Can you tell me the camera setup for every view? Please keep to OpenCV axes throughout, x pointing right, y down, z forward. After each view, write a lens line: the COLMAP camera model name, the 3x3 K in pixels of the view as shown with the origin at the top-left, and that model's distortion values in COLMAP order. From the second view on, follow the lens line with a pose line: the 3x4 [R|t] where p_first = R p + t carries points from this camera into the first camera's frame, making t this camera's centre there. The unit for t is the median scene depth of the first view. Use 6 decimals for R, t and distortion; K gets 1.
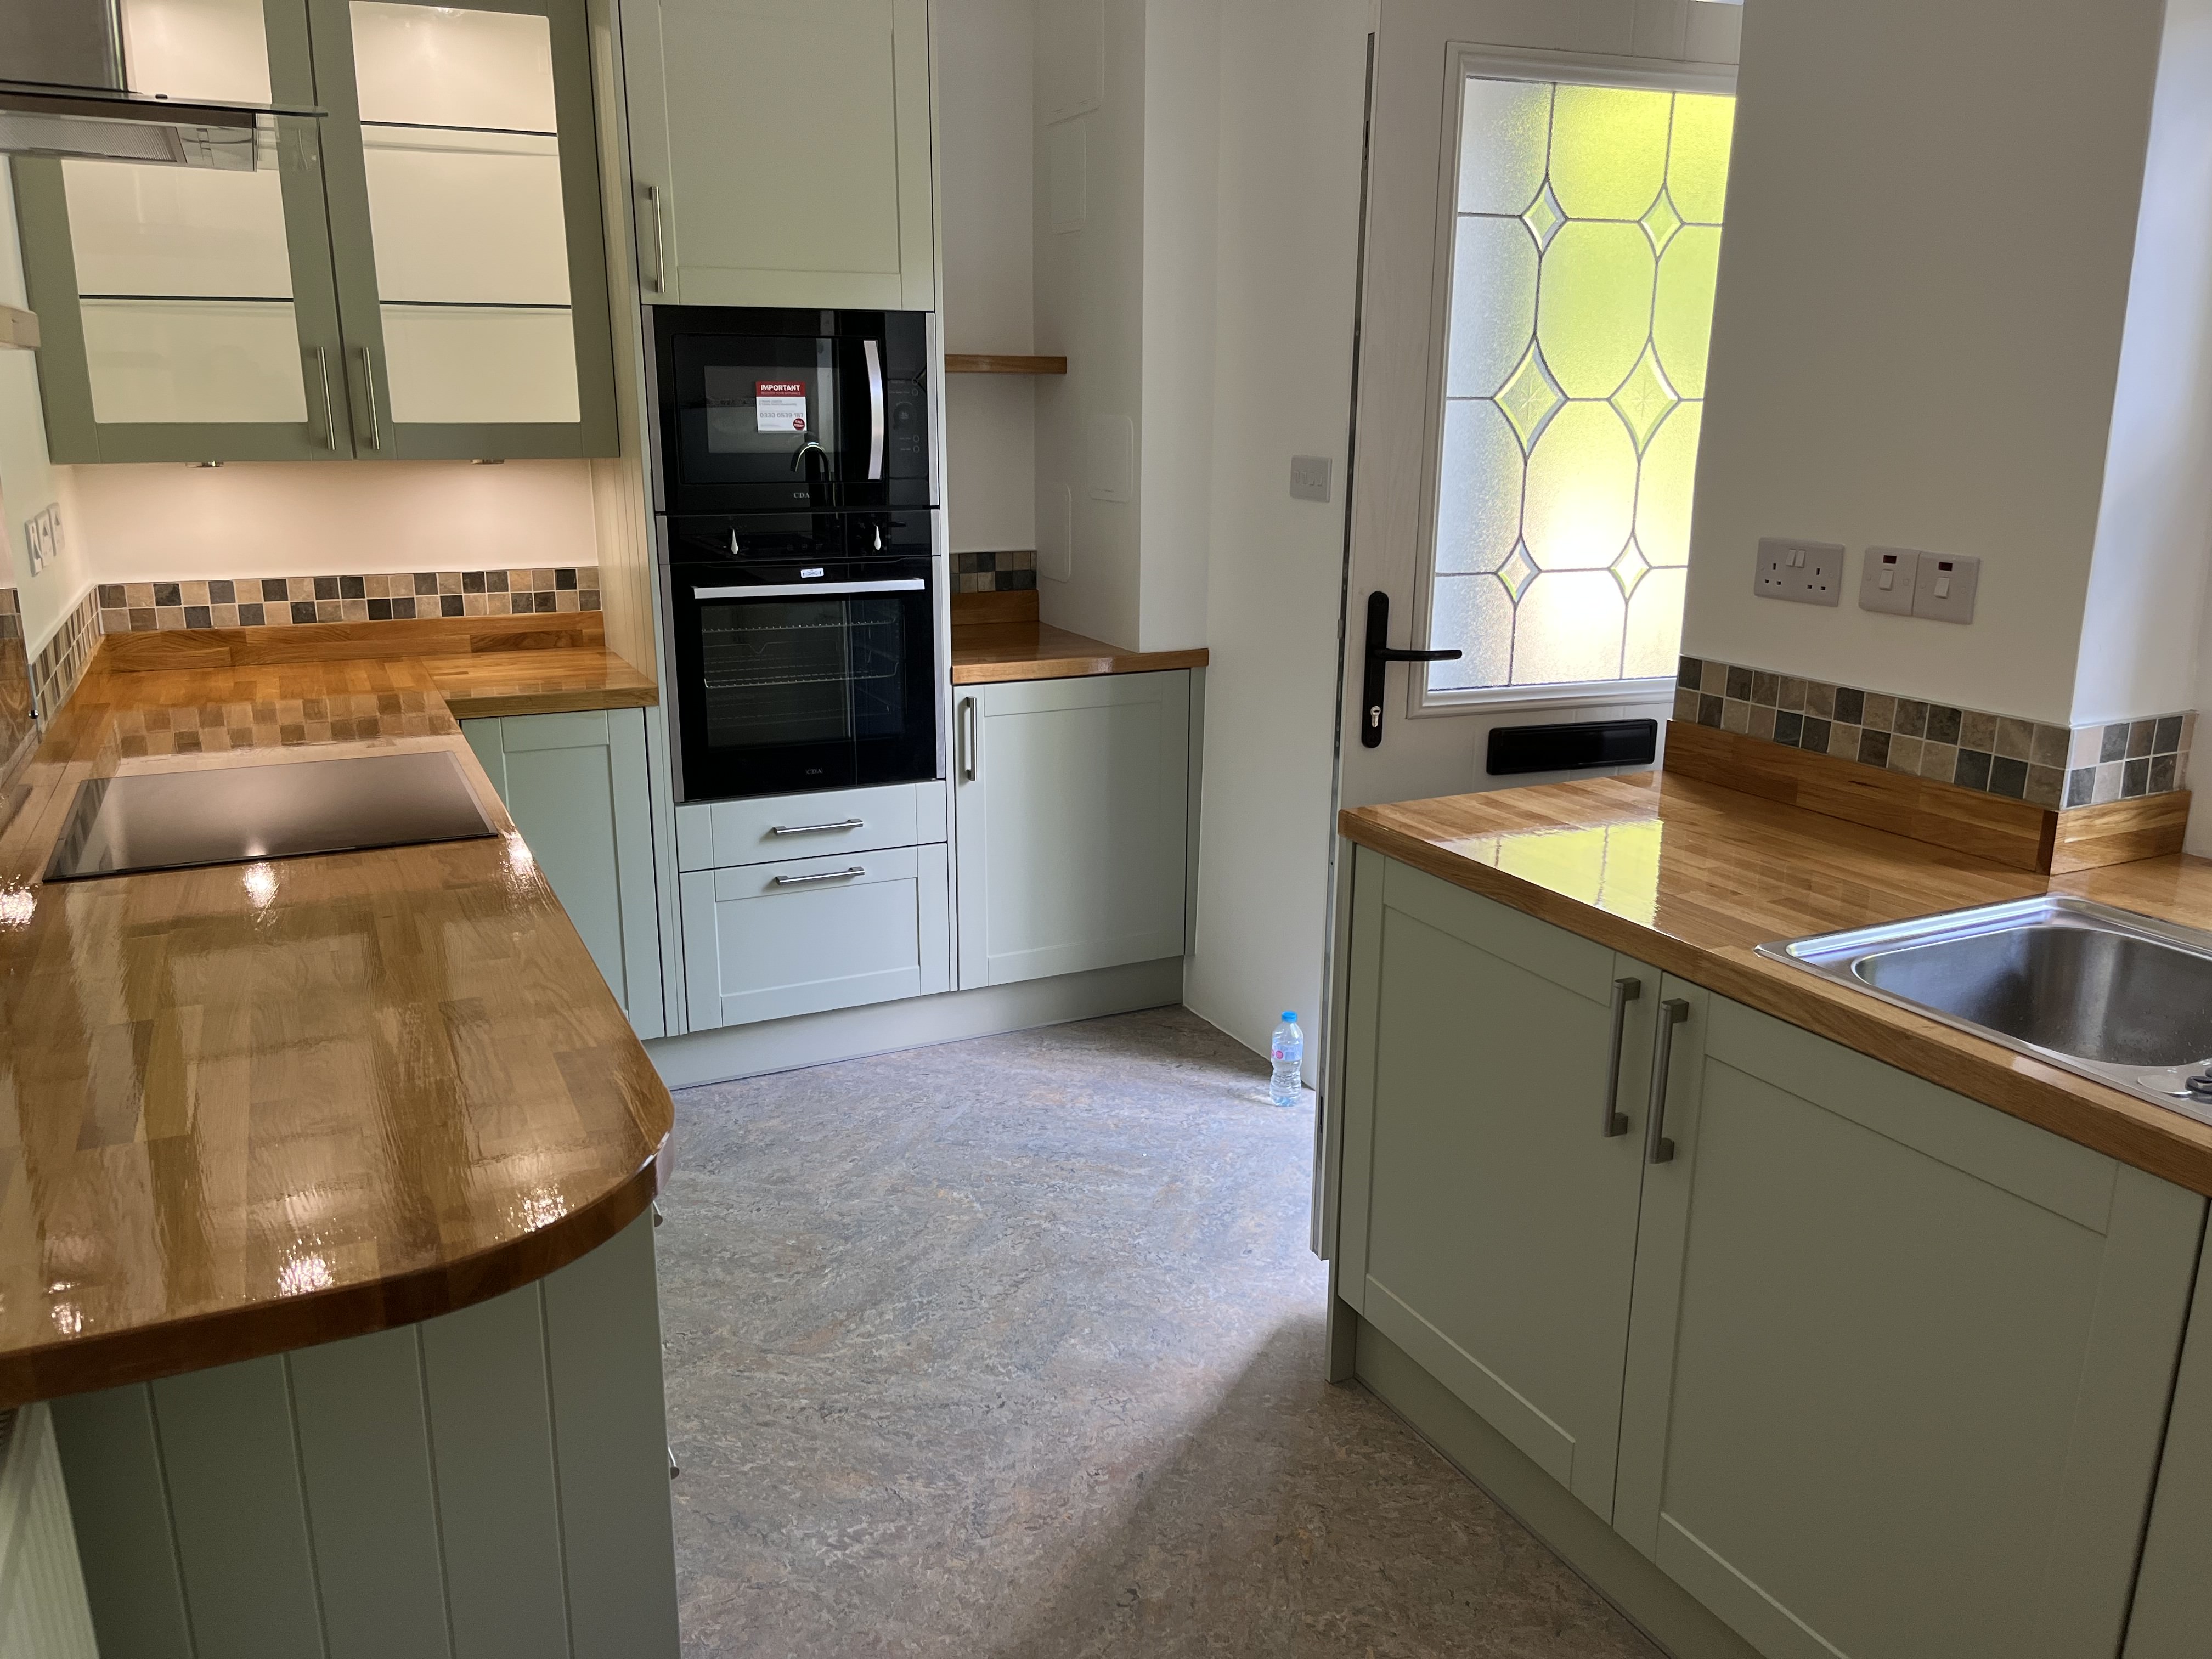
lens RADIAL K [[1668.0, 0, 1103.9], [0, 1668.0, 838.6], [0, 0, 1]] dist [0.054698, -0.002557]
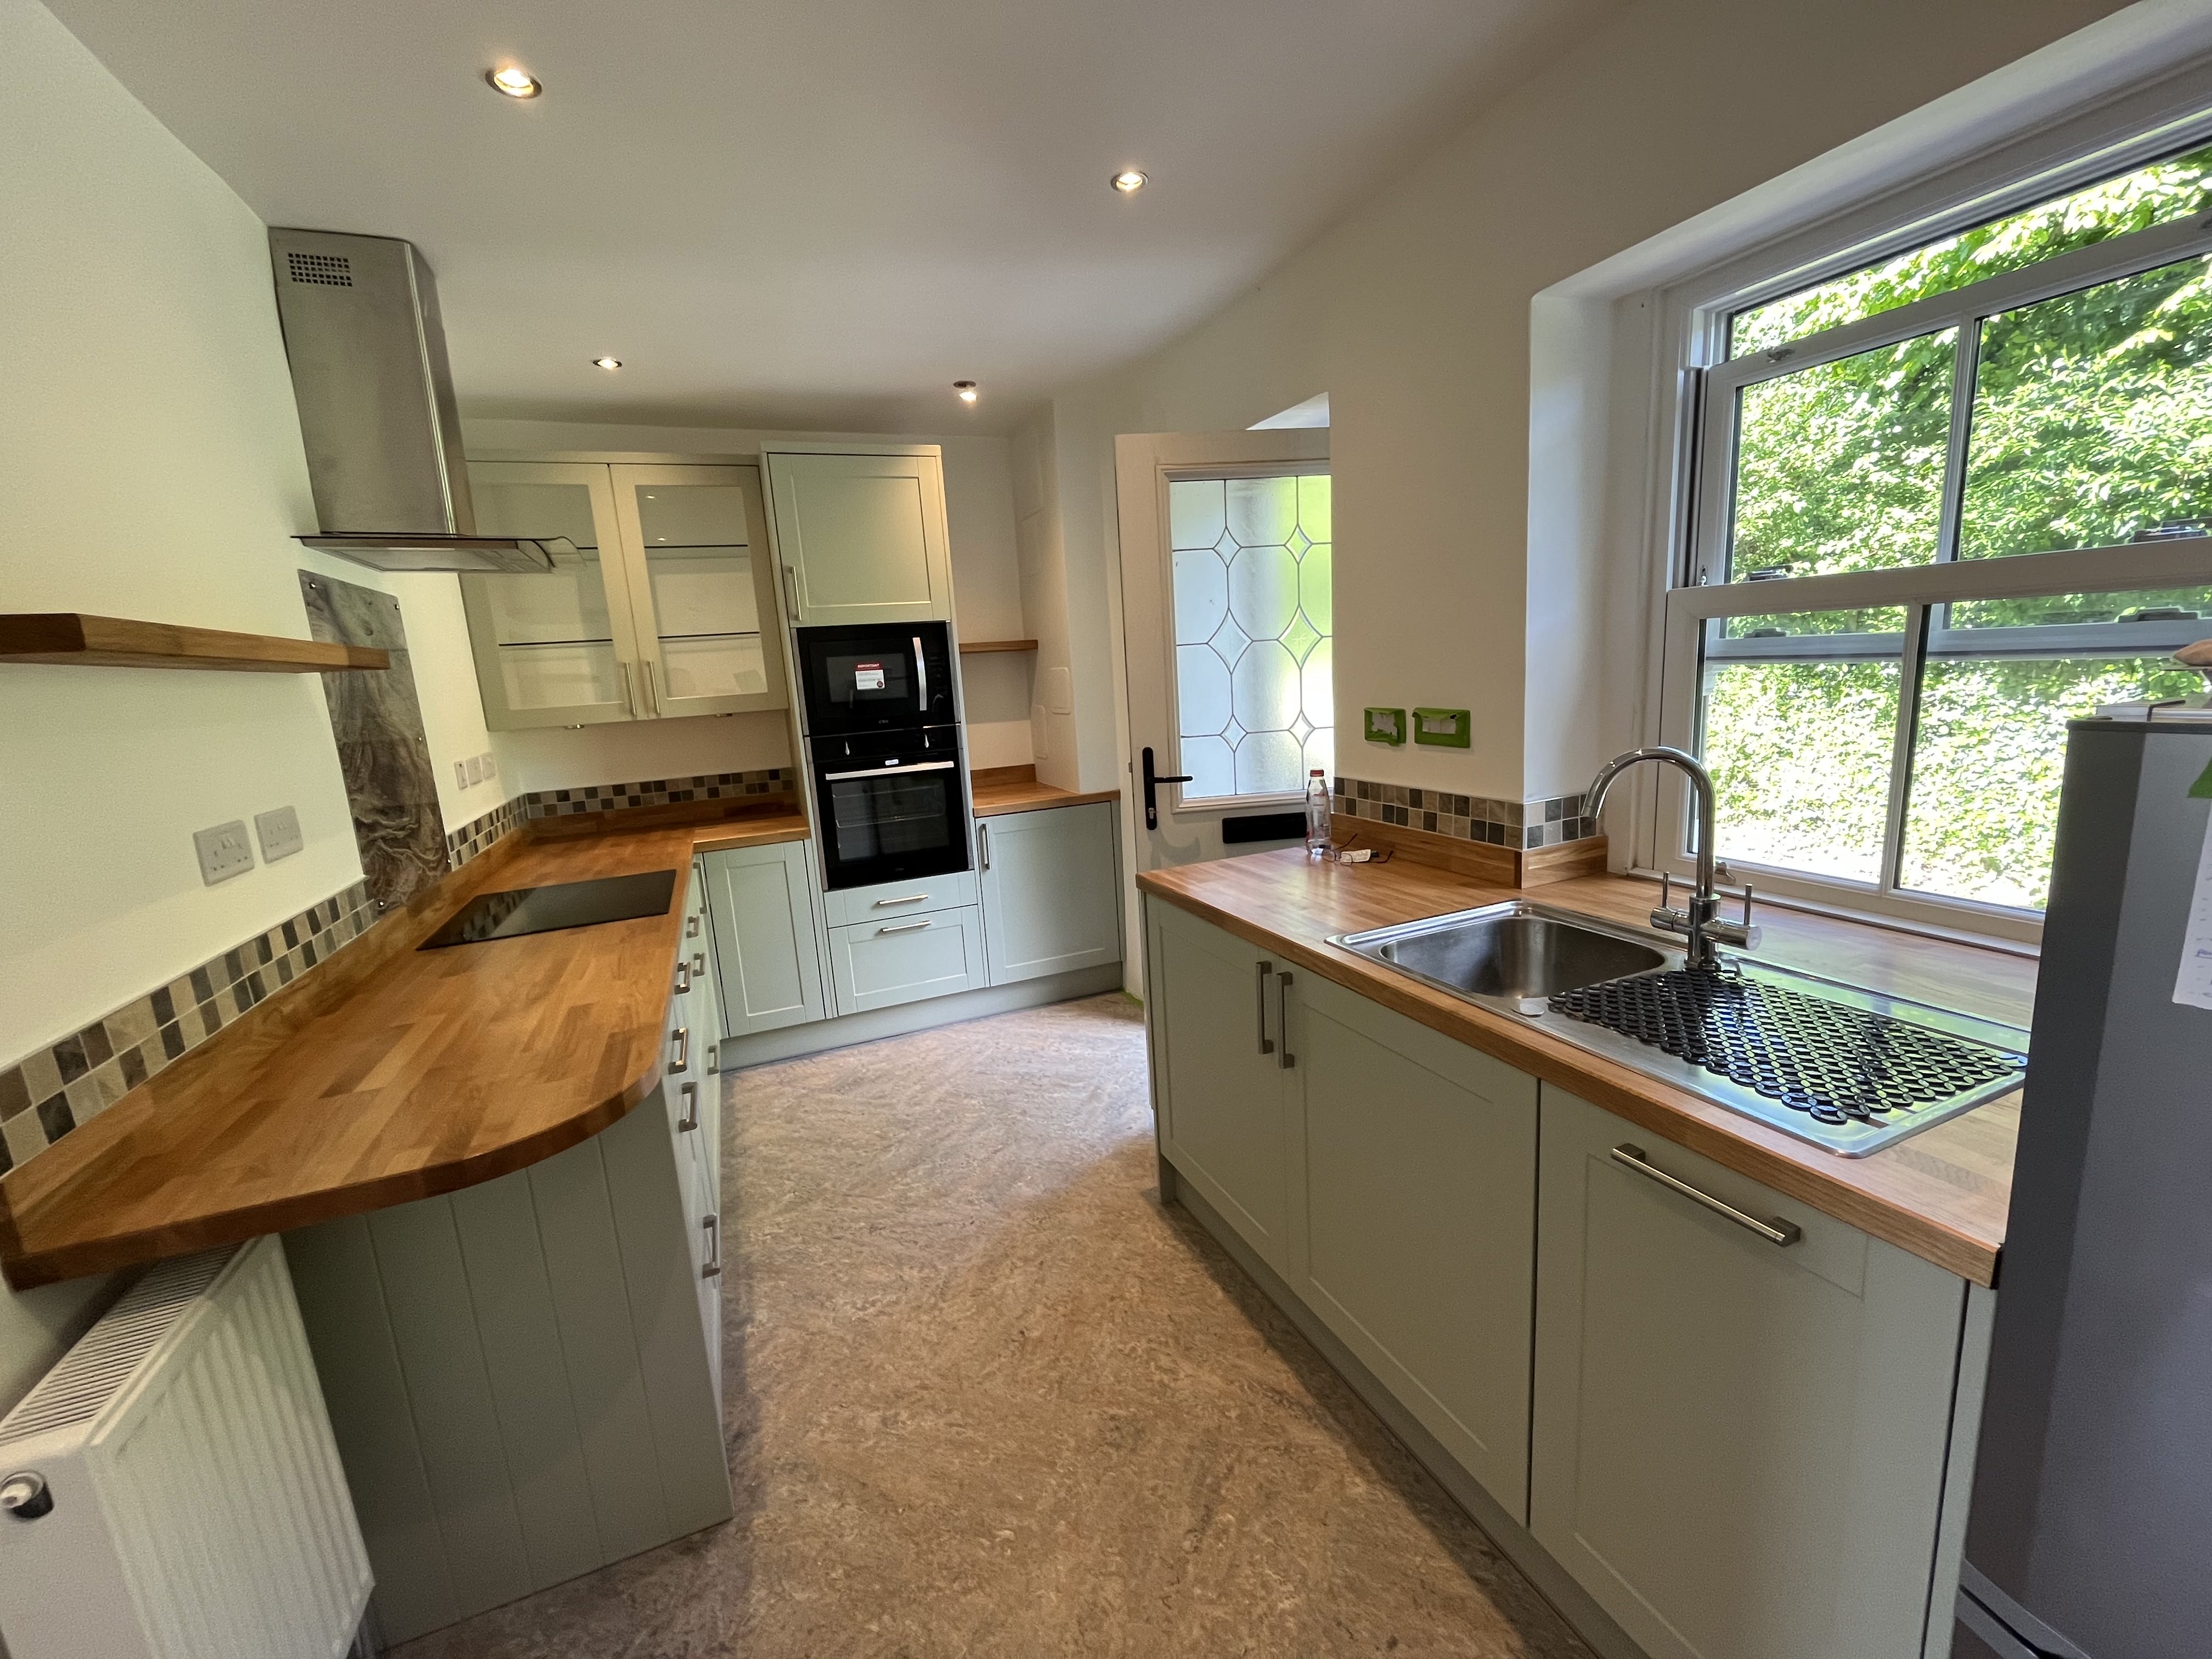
lens RADIAL K [[898.3, 0, 1104.7], [0, 898.3, 831.6], [0, 0, 1]] dist [0.002371, 0.000147]
pose [[0.996429, -0.057832, -0.061525, 0.163457], [0.052917, 0.995491, -0.078726, 0.011549], [0.065800, 0.075189, 0.994996, 0.044760]]
